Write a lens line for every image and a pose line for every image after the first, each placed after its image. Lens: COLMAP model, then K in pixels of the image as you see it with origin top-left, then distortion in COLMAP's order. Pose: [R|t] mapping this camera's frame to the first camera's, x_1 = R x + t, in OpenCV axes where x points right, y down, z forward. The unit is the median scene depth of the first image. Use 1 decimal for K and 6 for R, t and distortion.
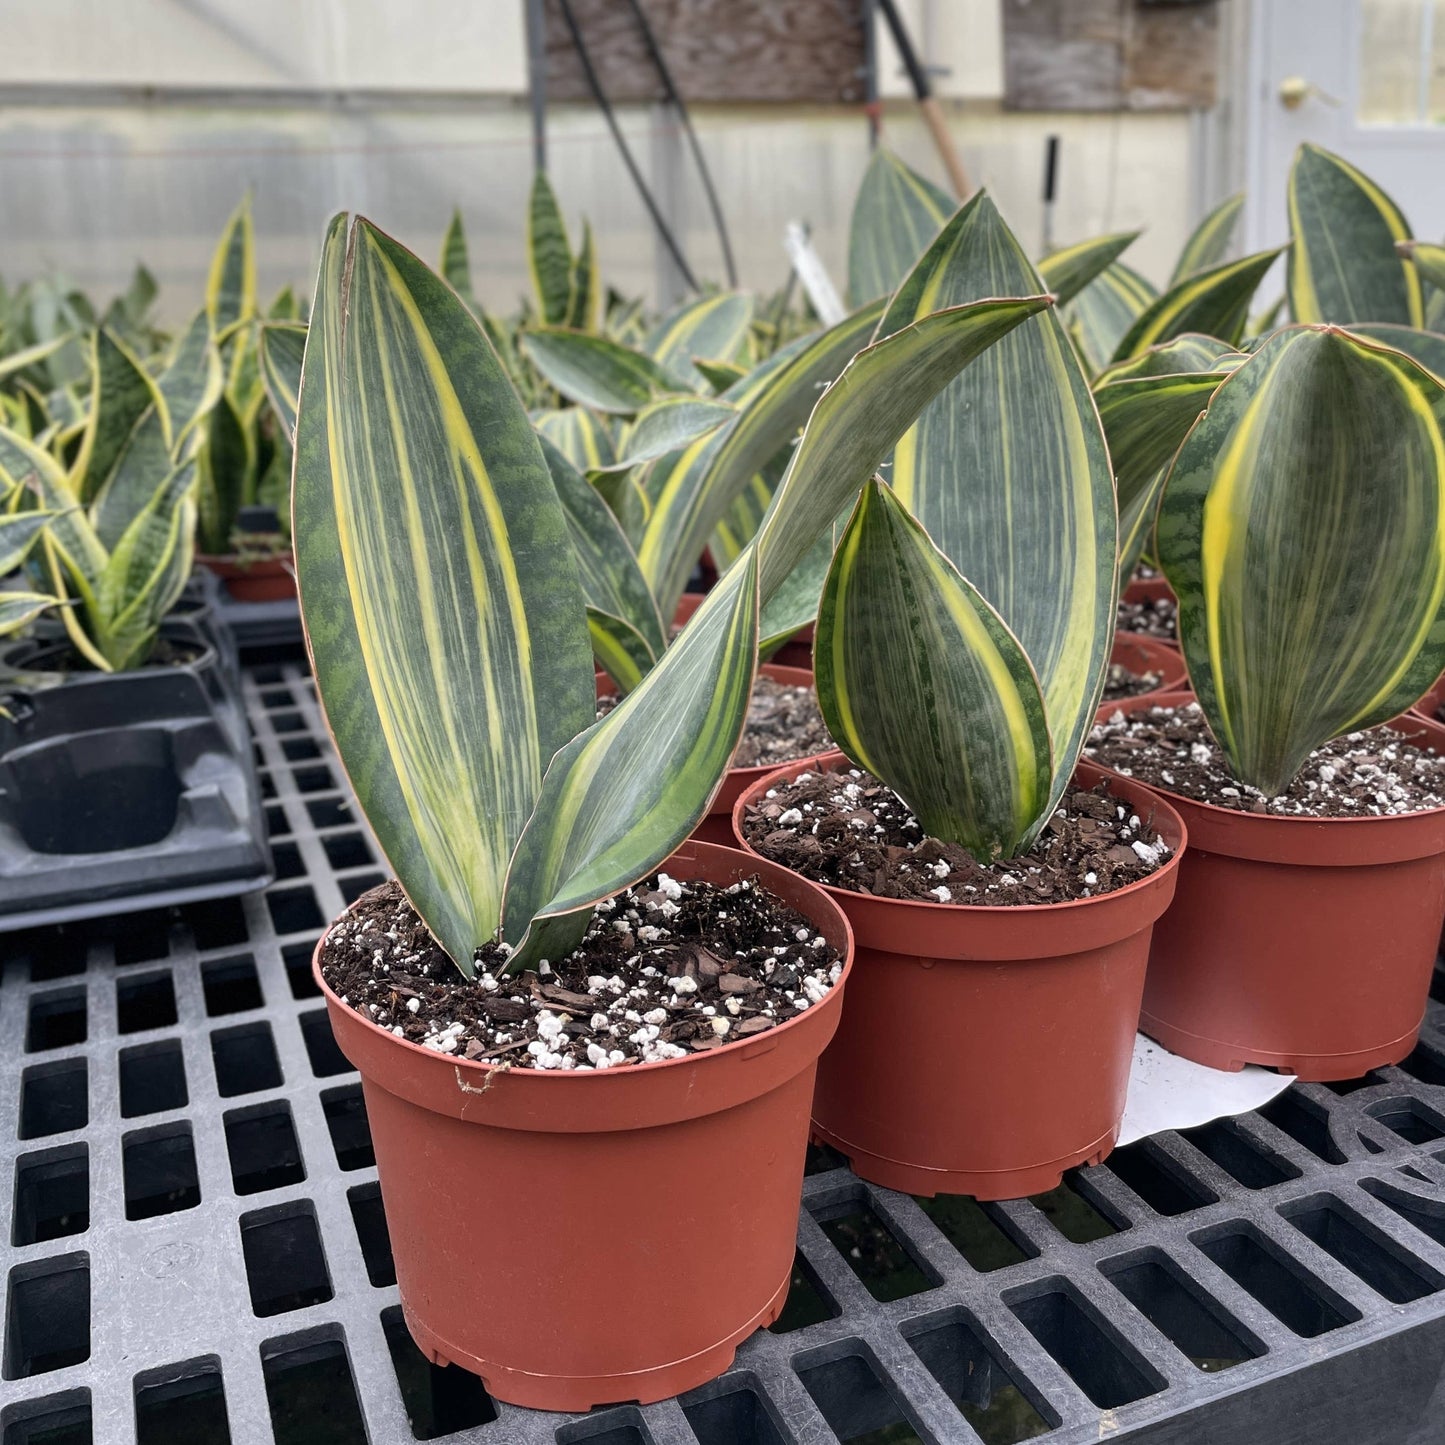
lens RADIAL K [[1512.0, 0, 728.2], [0, 1512.0, 566.4], [0, 0, 1]] dist [0.106133, -0.199537]
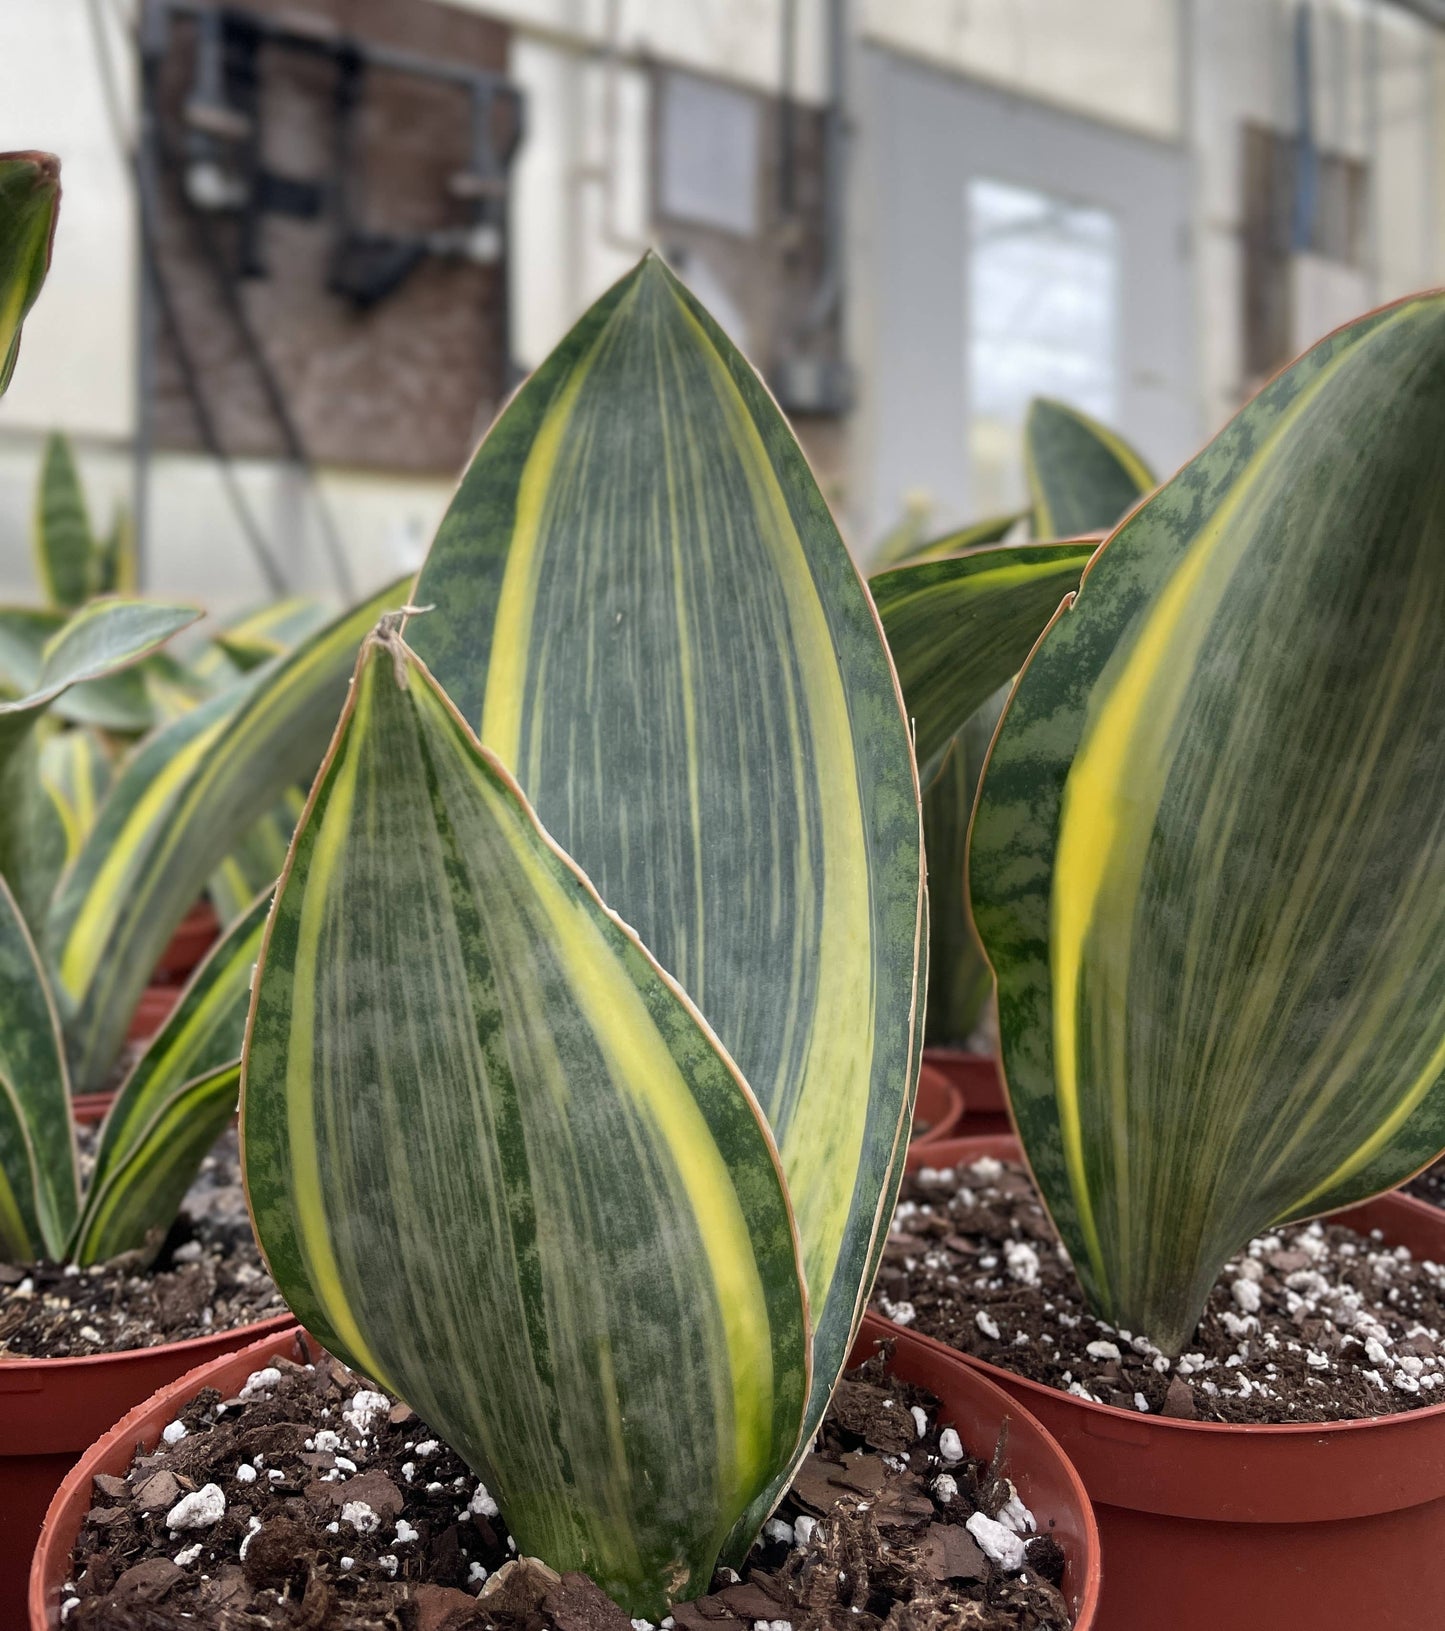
lens RADIAL K [[1458.0, 0, 730.4], [0, 1458.0, 660.8], [0, 0, 1]] dist [0.067933, -0.117062]
pose [[0.971745, 0.041456, 0.232365, 0.079841], [0.008017, 0.978090, -0.208029, 0.020835], [-0.235898, 0.204014, 0.950121, 0.523173]]
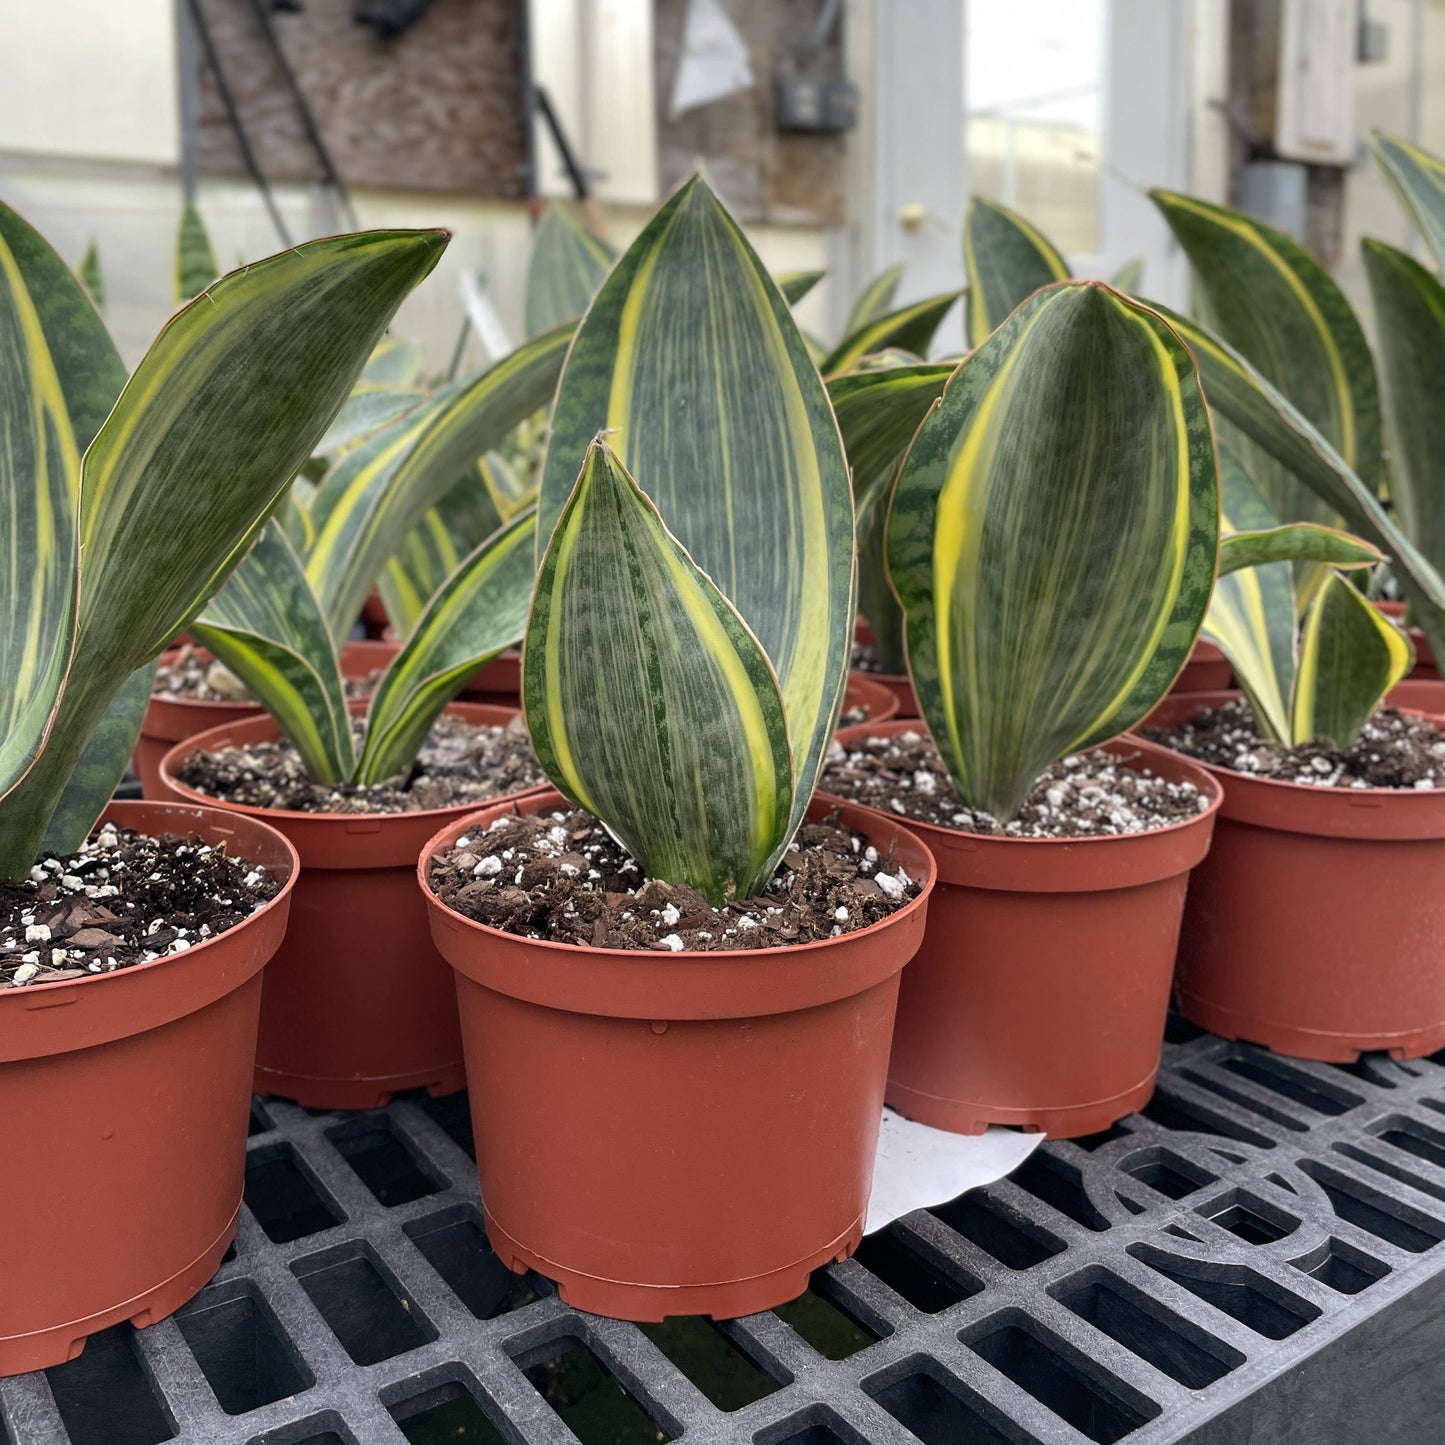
lens RADIAL K [[1456.0, 0, 723.9], [0, 1456.0, 497.0], [0, 0, 1]] dist [0.100177, -0.180879]
pose [[0.973305, 0.014482, 0.229060, -0.020617], [0.011928, 0.993467, -0.113494, 0.055001], [-0.229207, 0.113196, 0.966773, 0.156877]]
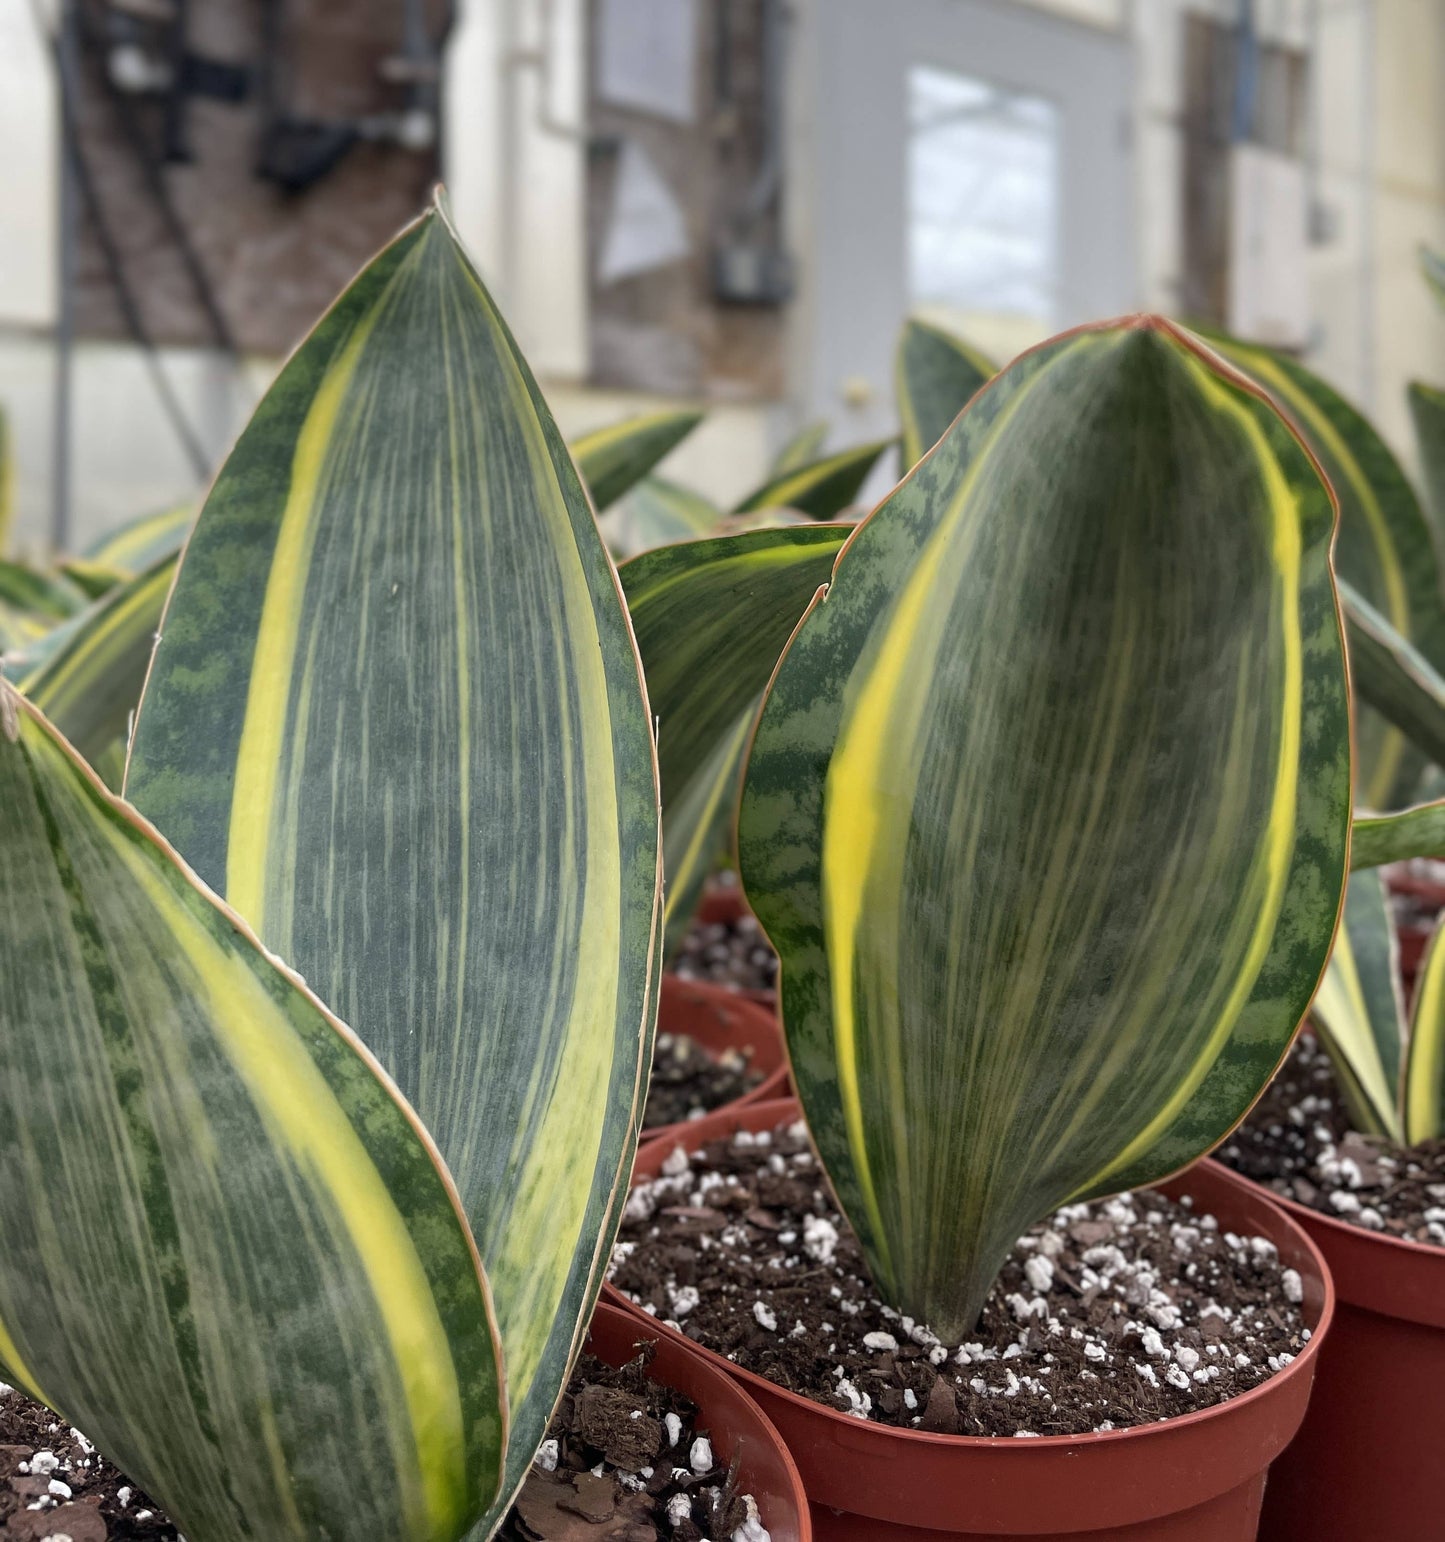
lens RADIAL K [[1455.6, 0, 724.7], [0, 1455.6, 564.9], [0, 0, 1]] dist [0.063591, -0.106144]
pose [[0.965405, 0.038923, 0.257835, 0.145947], [0.011540, 0.981450, -0.191370, -0.016111], [-0.260501, 0.187725, 0.947047, 0.516553]]
